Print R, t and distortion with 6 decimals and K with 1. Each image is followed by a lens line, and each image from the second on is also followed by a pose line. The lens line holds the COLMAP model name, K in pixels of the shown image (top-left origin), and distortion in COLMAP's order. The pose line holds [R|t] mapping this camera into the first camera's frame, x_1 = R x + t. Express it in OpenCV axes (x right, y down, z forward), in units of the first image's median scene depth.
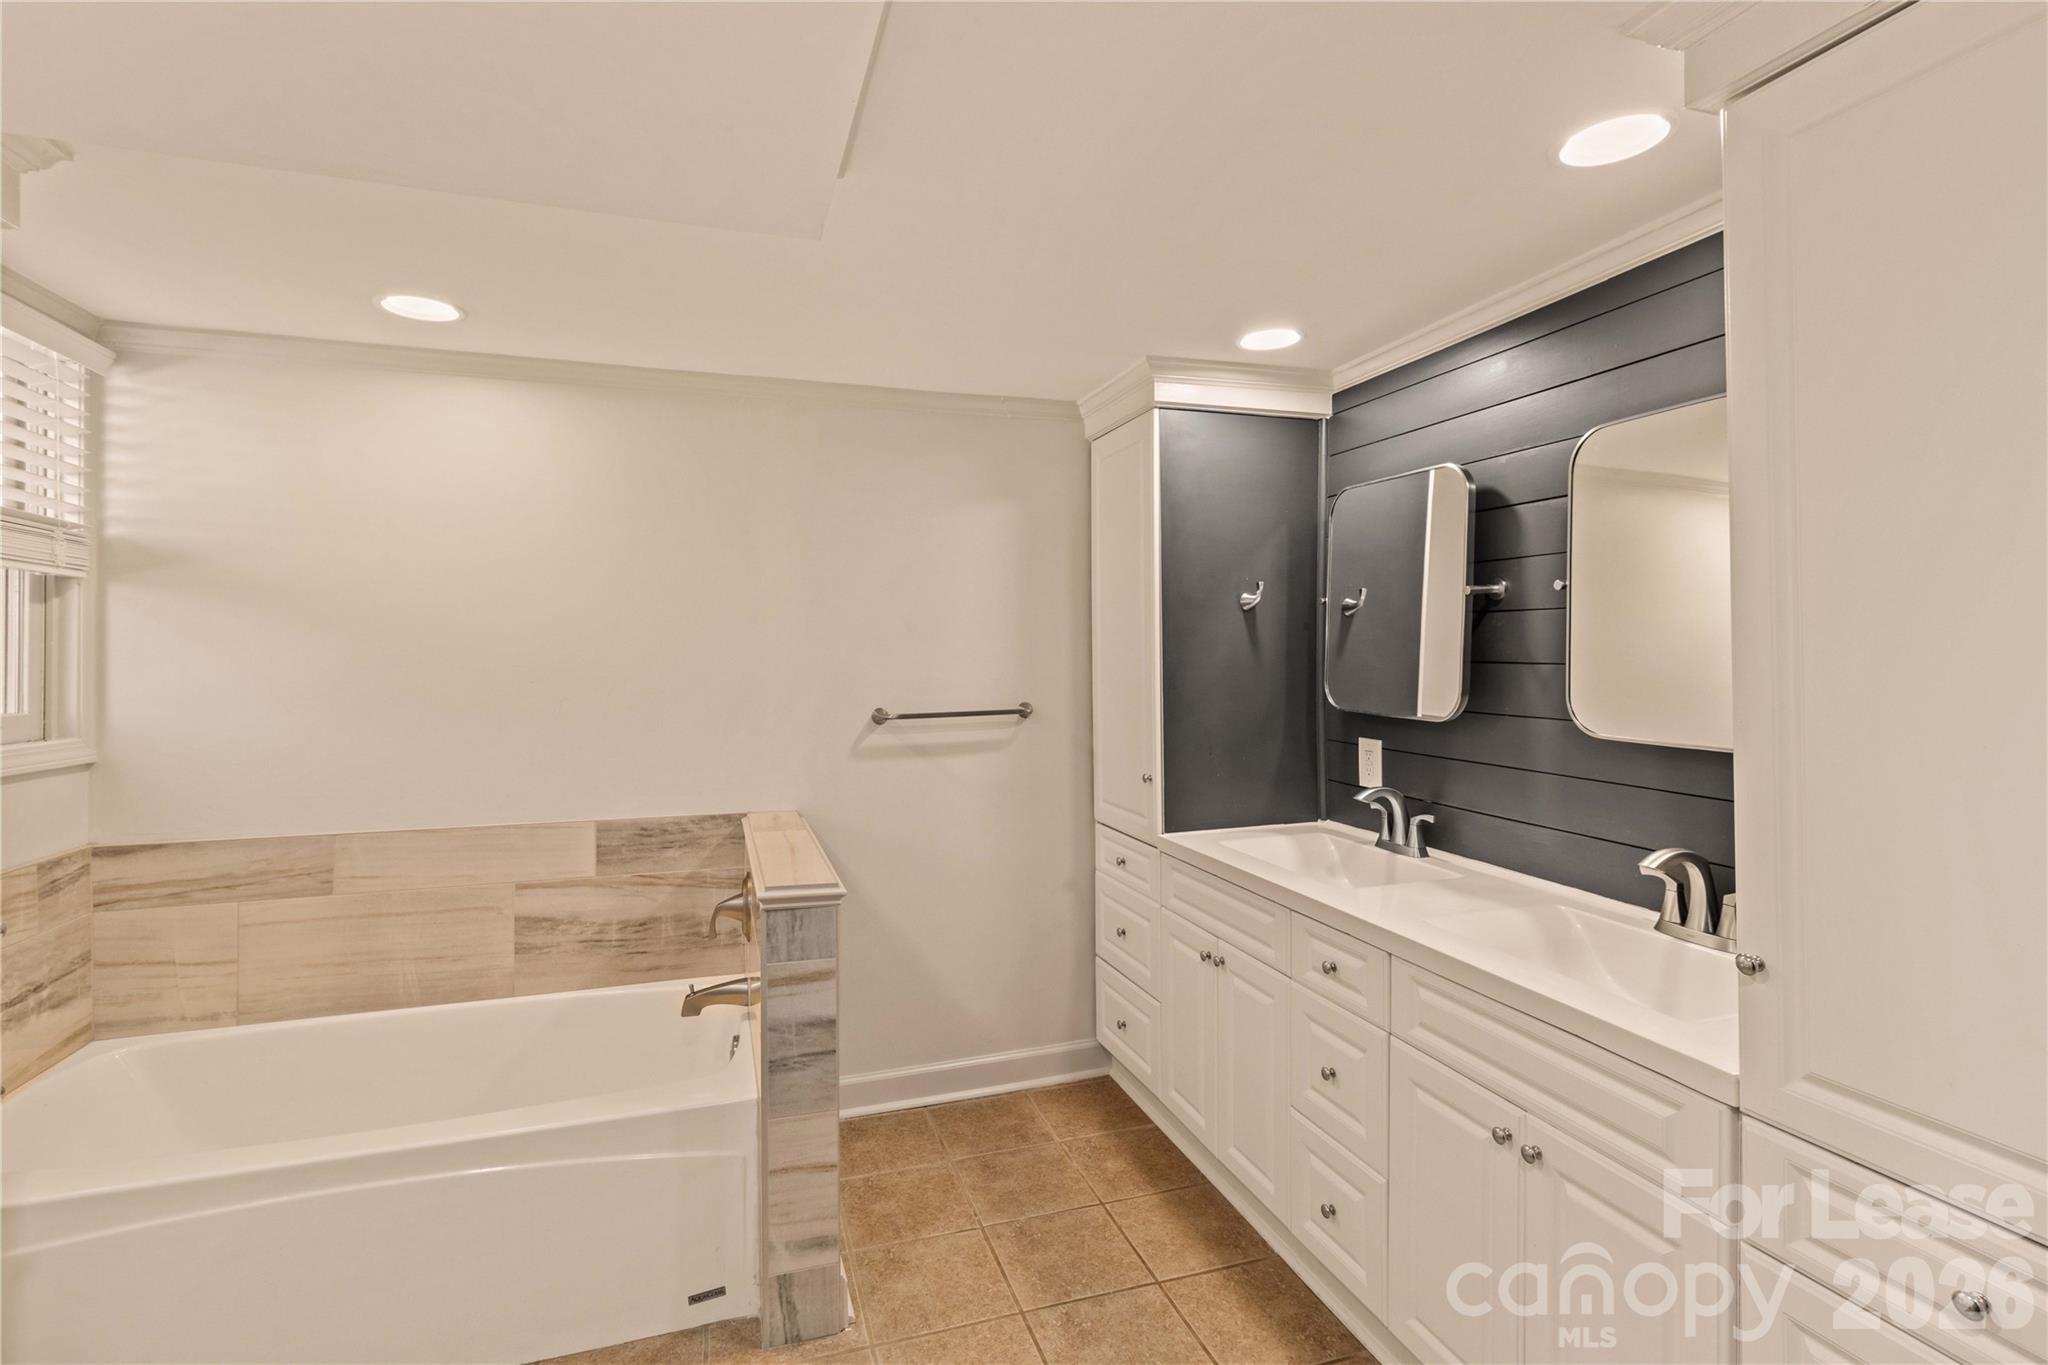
lens RADIAL K [[954.2, 0, 1020.2], [0, 954.2, 651.1], [0, 0, 1]] dist [0.003476, -0.000545]
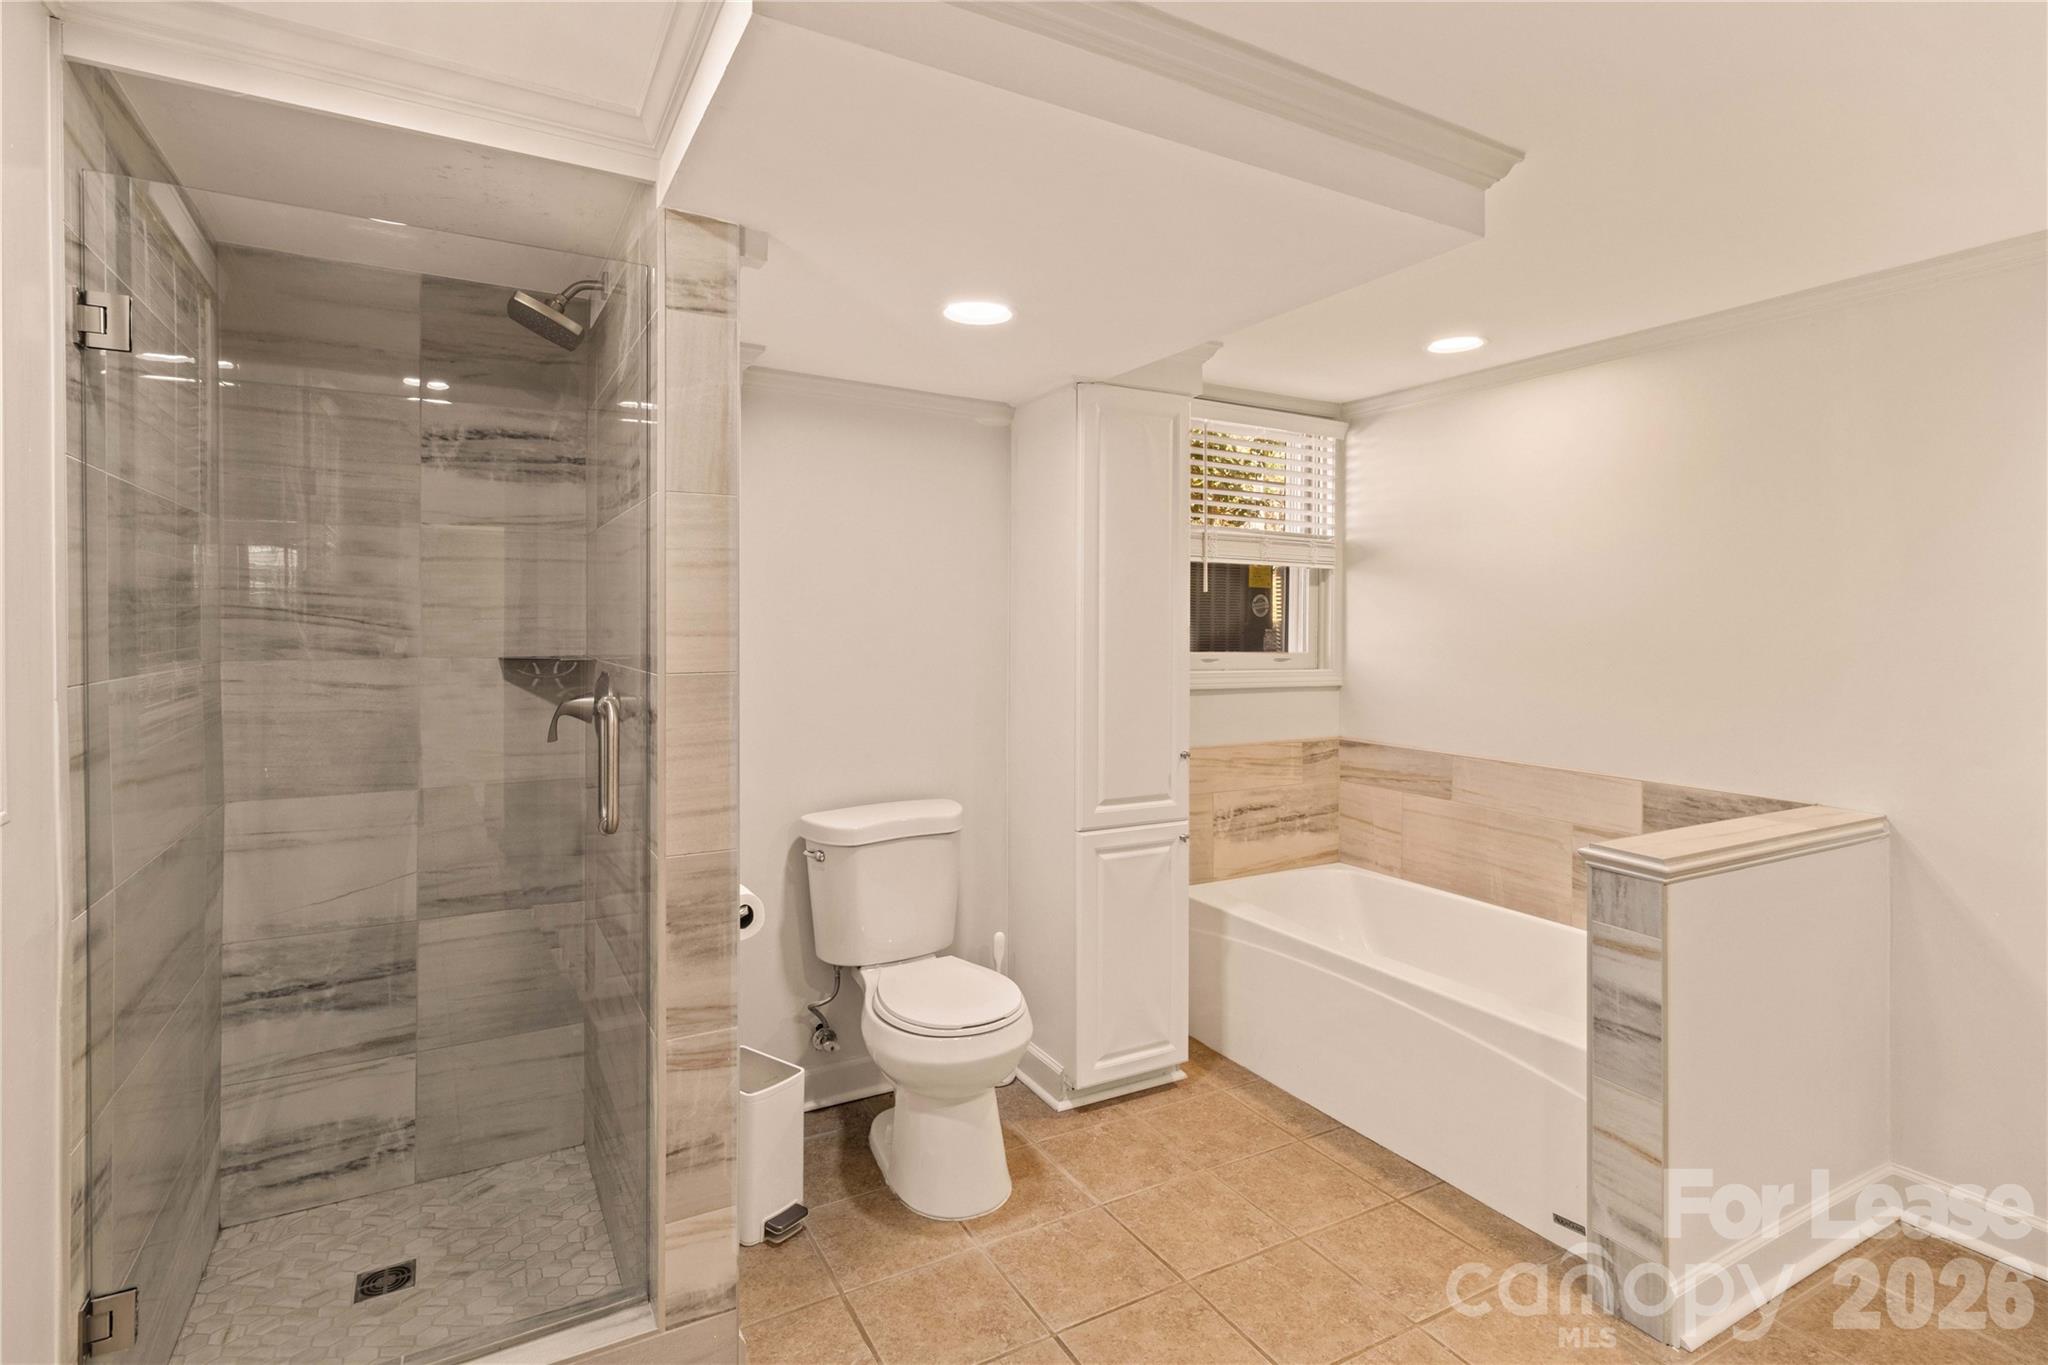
lens RADIAL K [[954.2, 0, 982.2], [0, 954.2, 625.5], [0, 0, 1]] dist [0.003476, -0.000545]
pose [[0.171786, 0.006529, -0.985113, 0.490679], [-0.002657, 0.999977, 0.006164, 0.009257], [0.985131, 0.001559, 0.171800, 0.151314]]
